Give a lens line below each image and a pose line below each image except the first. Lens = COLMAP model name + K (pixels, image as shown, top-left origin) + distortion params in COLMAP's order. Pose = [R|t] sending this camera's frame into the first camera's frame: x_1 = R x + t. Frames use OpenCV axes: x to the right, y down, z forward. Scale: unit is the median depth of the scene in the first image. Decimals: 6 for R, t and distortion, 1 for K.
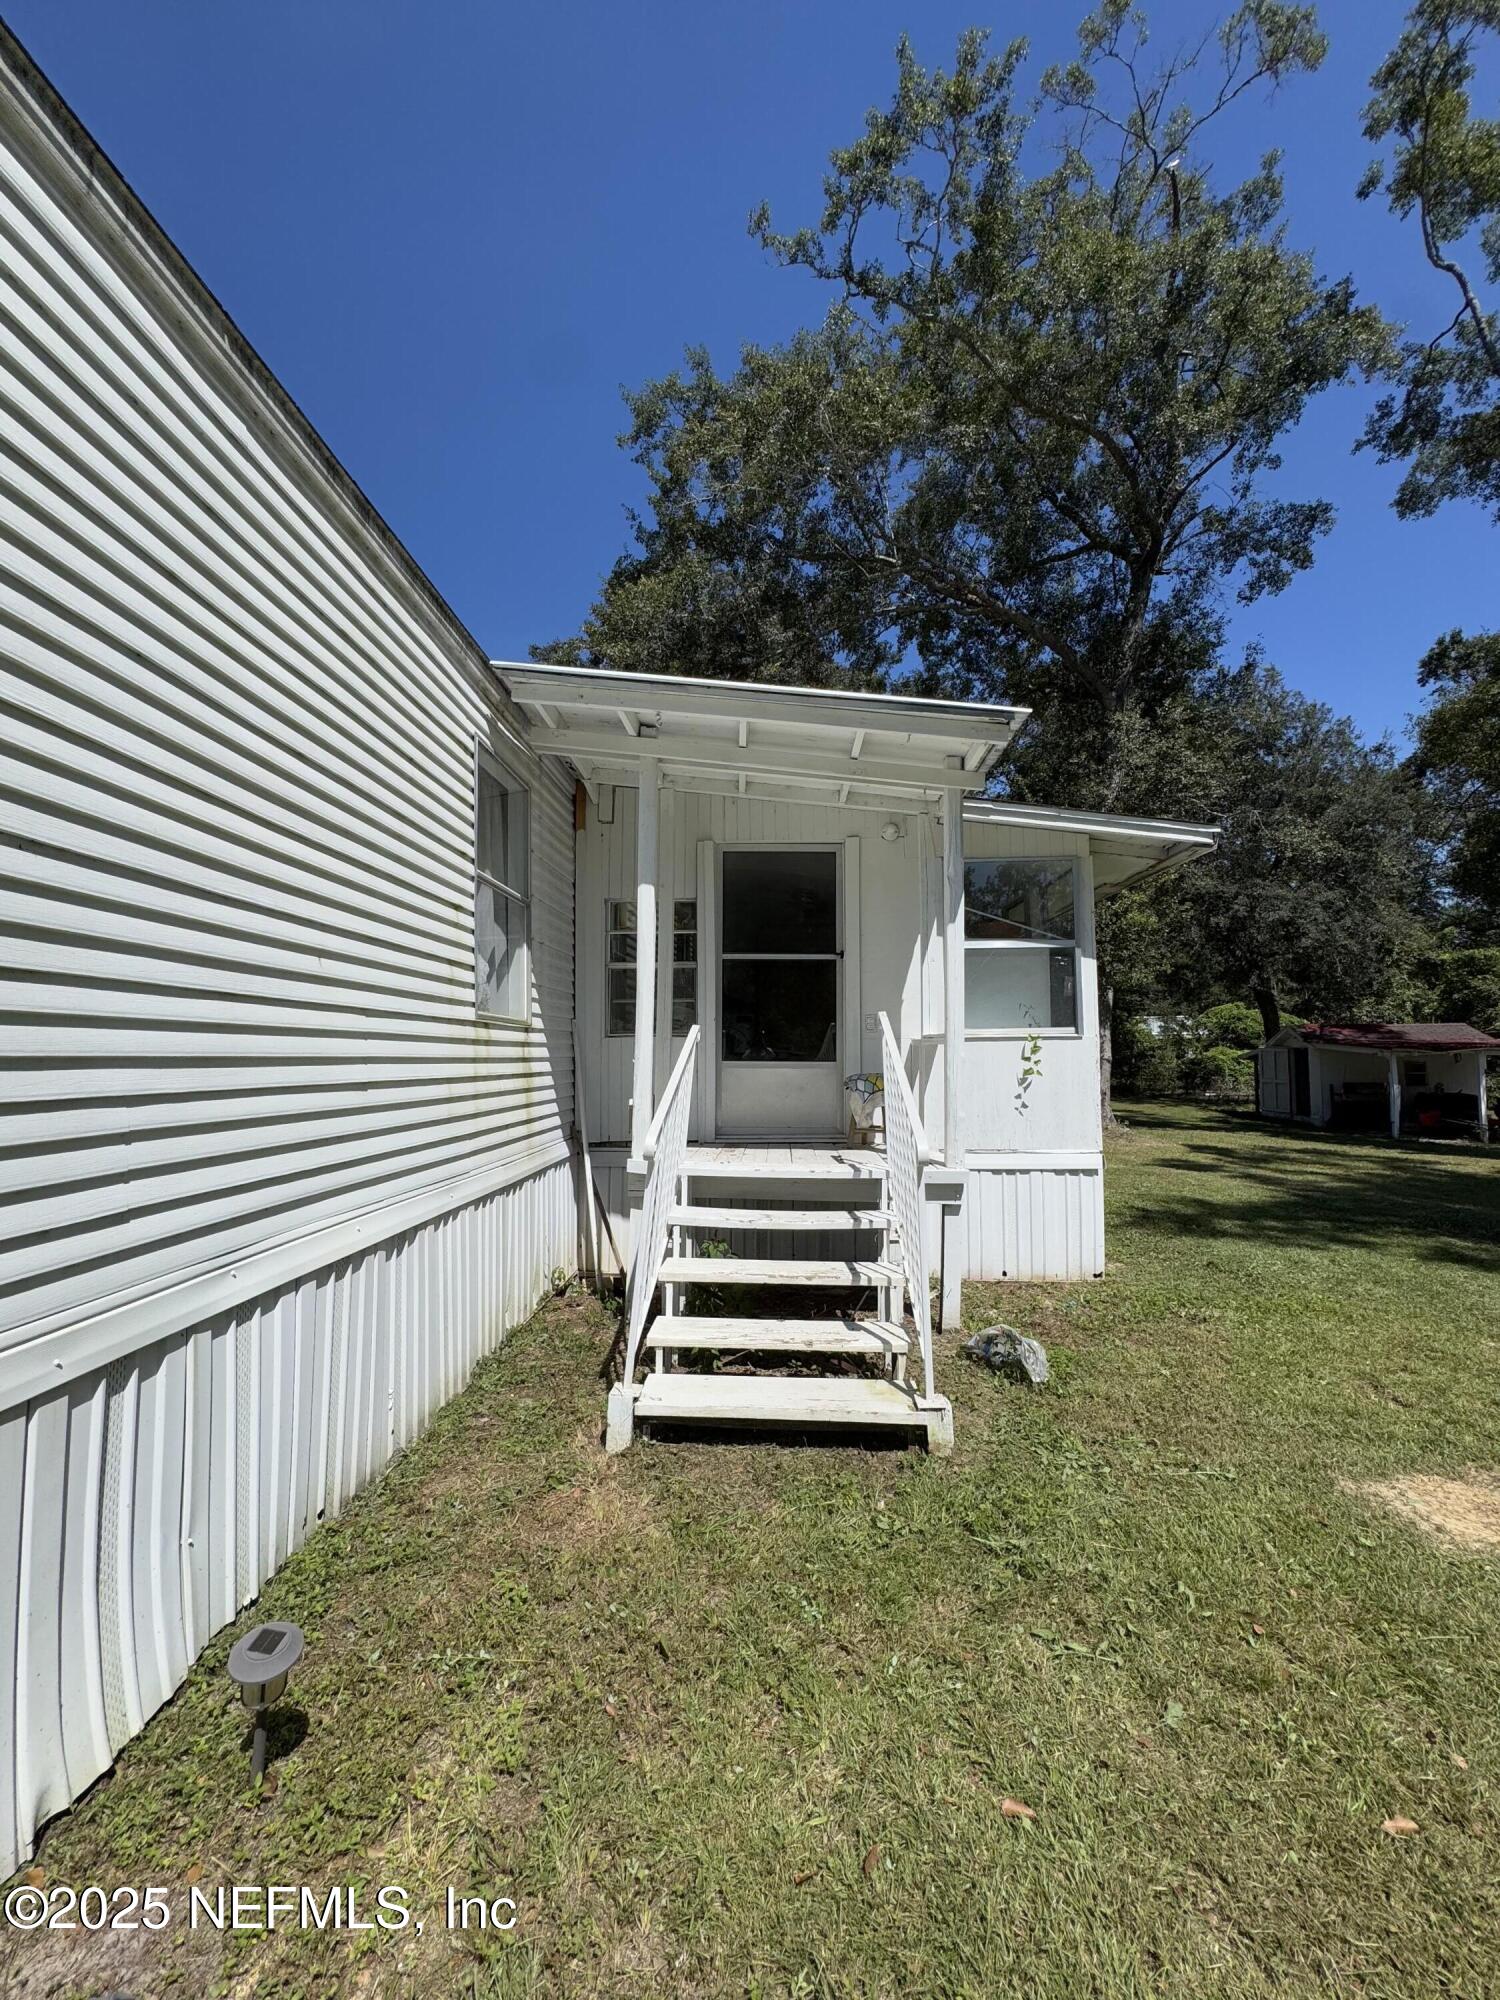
lens RADIAL K [[778.7, 0, 750.0], [0, 778.7, 1000.0], [0, 0, 1]] dist [0.001438, 0.007488]
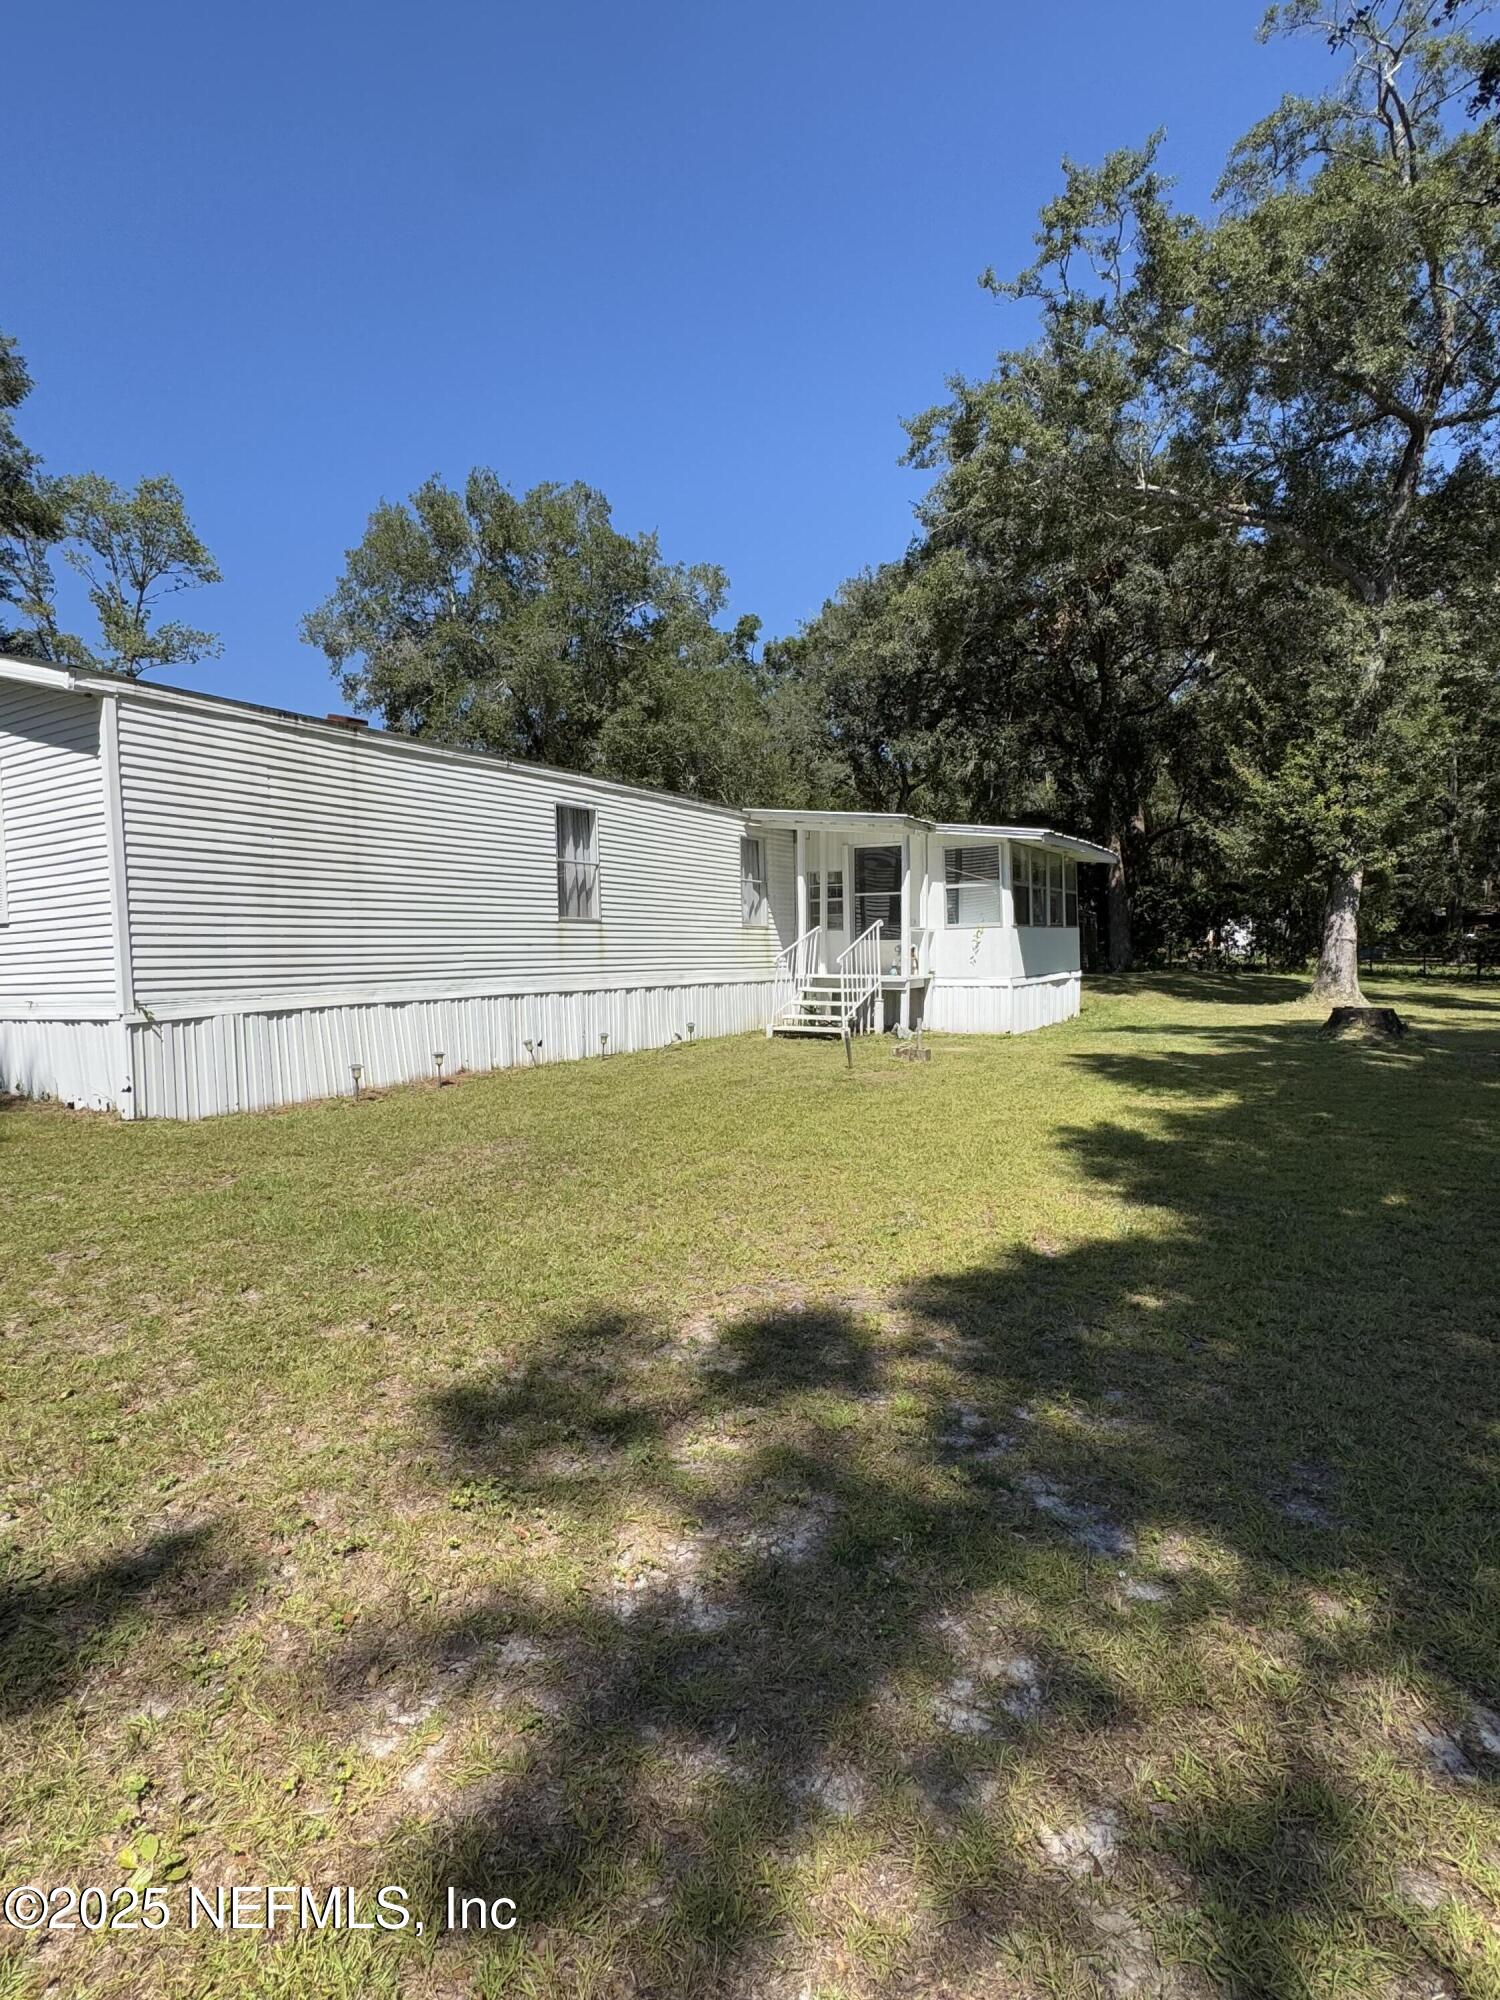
lens RADIAL K [[1037.1, 0, 750.0], [0, 1037.1, 1000.0], [0, 0, 1]] dist [-0.000283, -0.000052]
pose [[0.877265, 0.005499, -0.479974, 1.354575], [0.050354, 0.993363, 0.103414, -0.091080], [0.477357, -0.114890, 0.871166, -2.149032]]
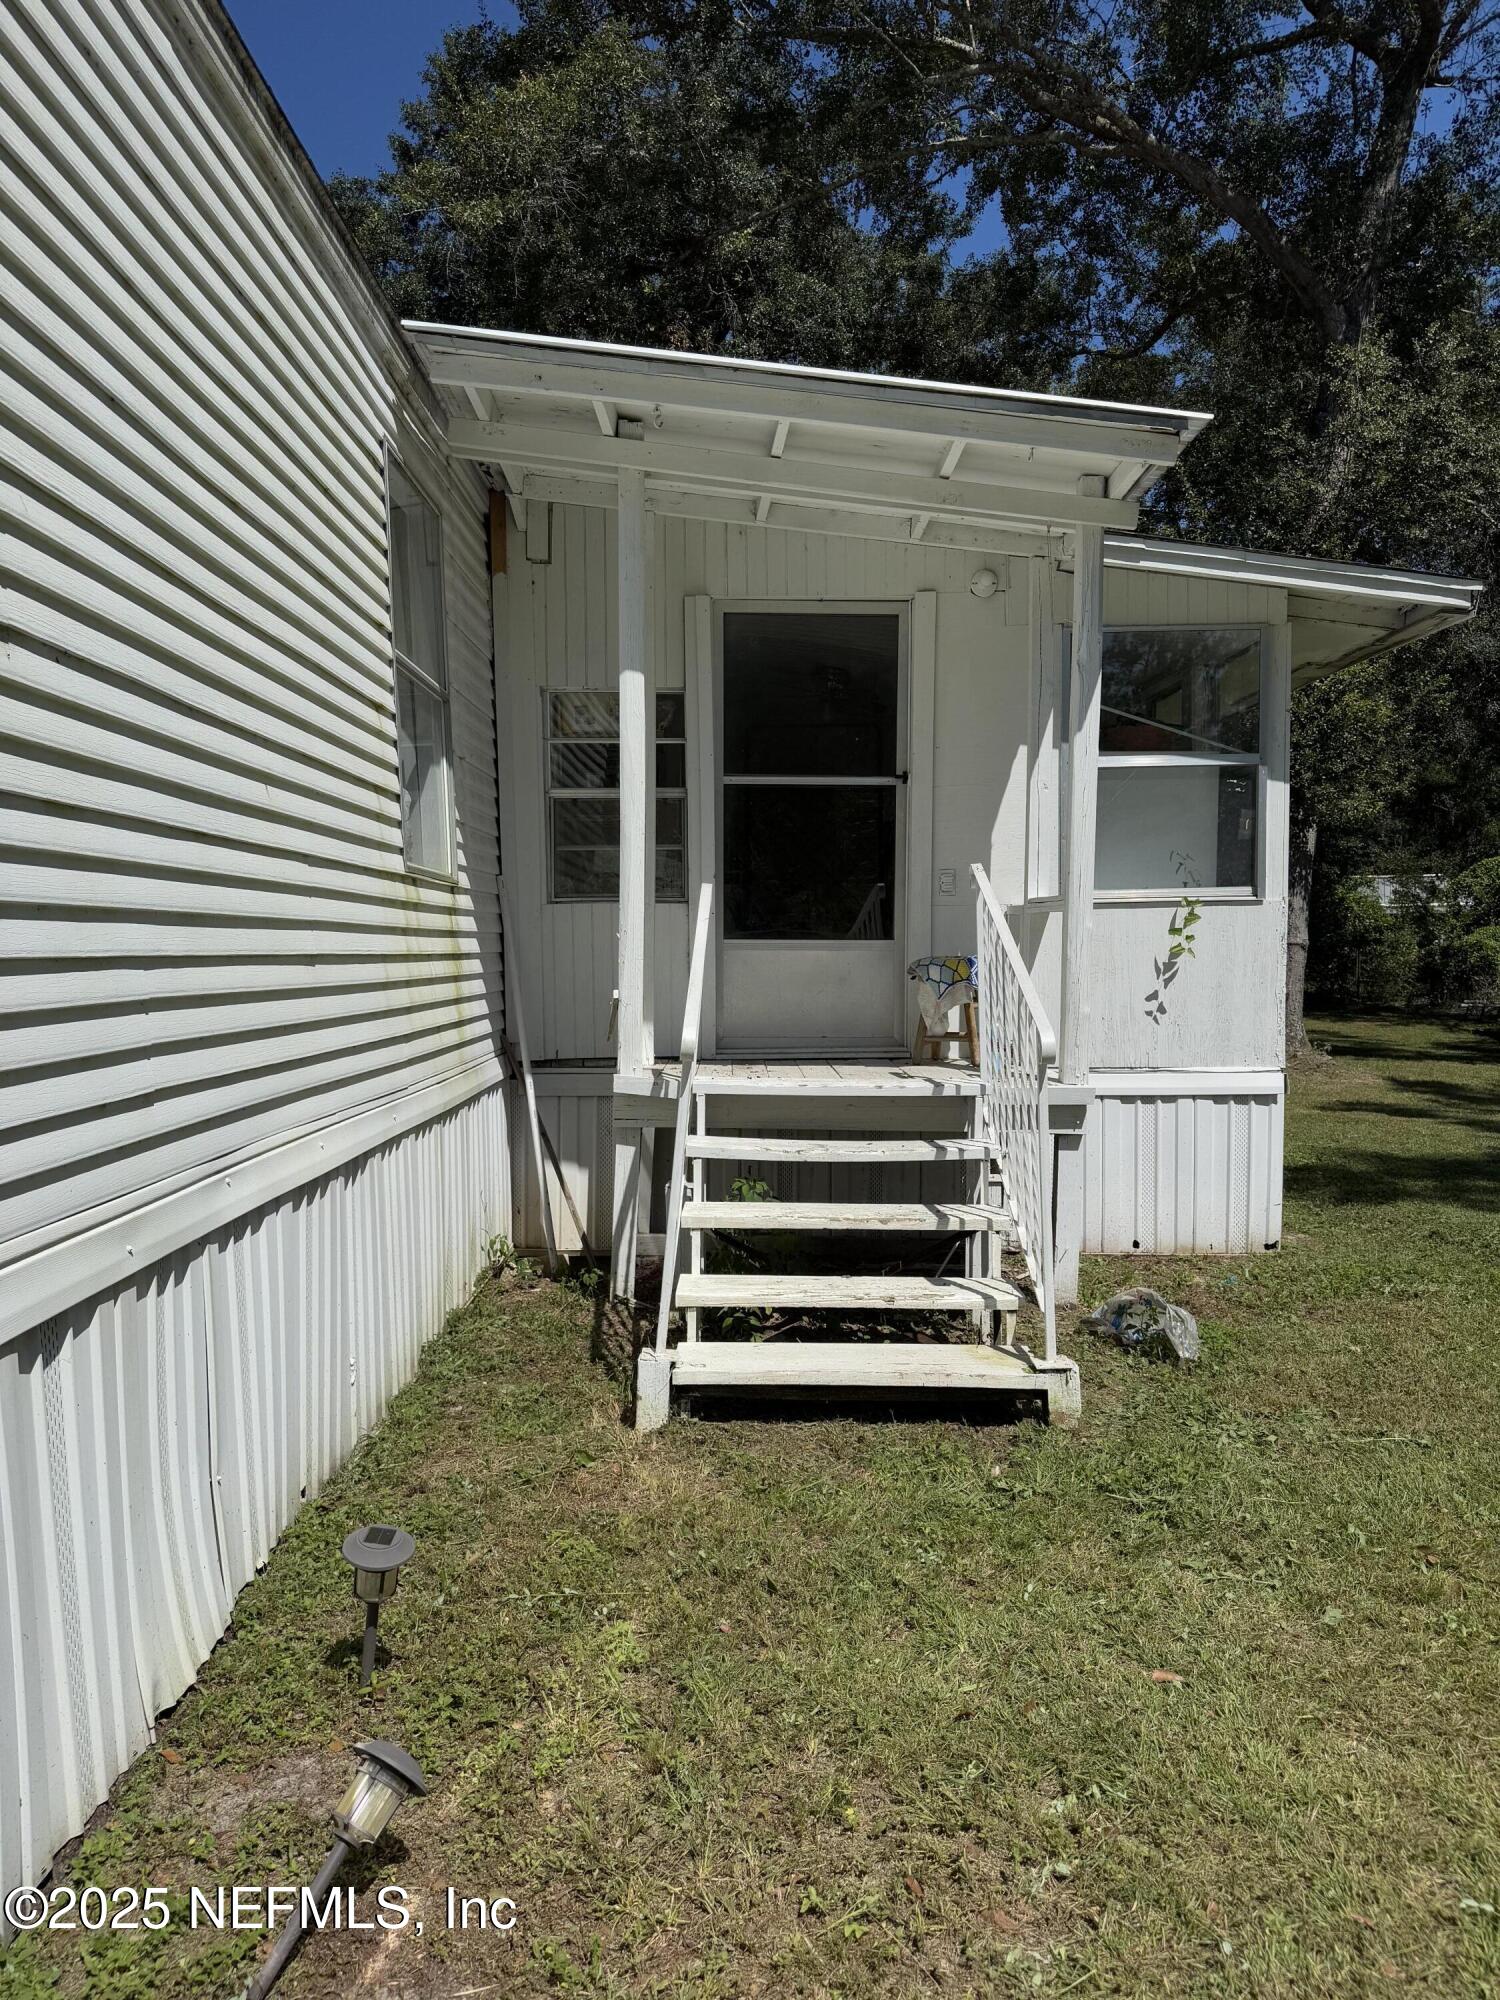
lens RADIAL K [[1365.2, 0, 750.0], [0, 1365.2, 1000.0], [0, 0, 1]] dist [0.056440, -0.045420]
pose [[0.998822, -0.004379, 0.048324, -0.082534], [-0.001024, 0.993795, 0.111220, 0.001450], [-0.048511, -0.111138, 0.992620, -0.187746]]
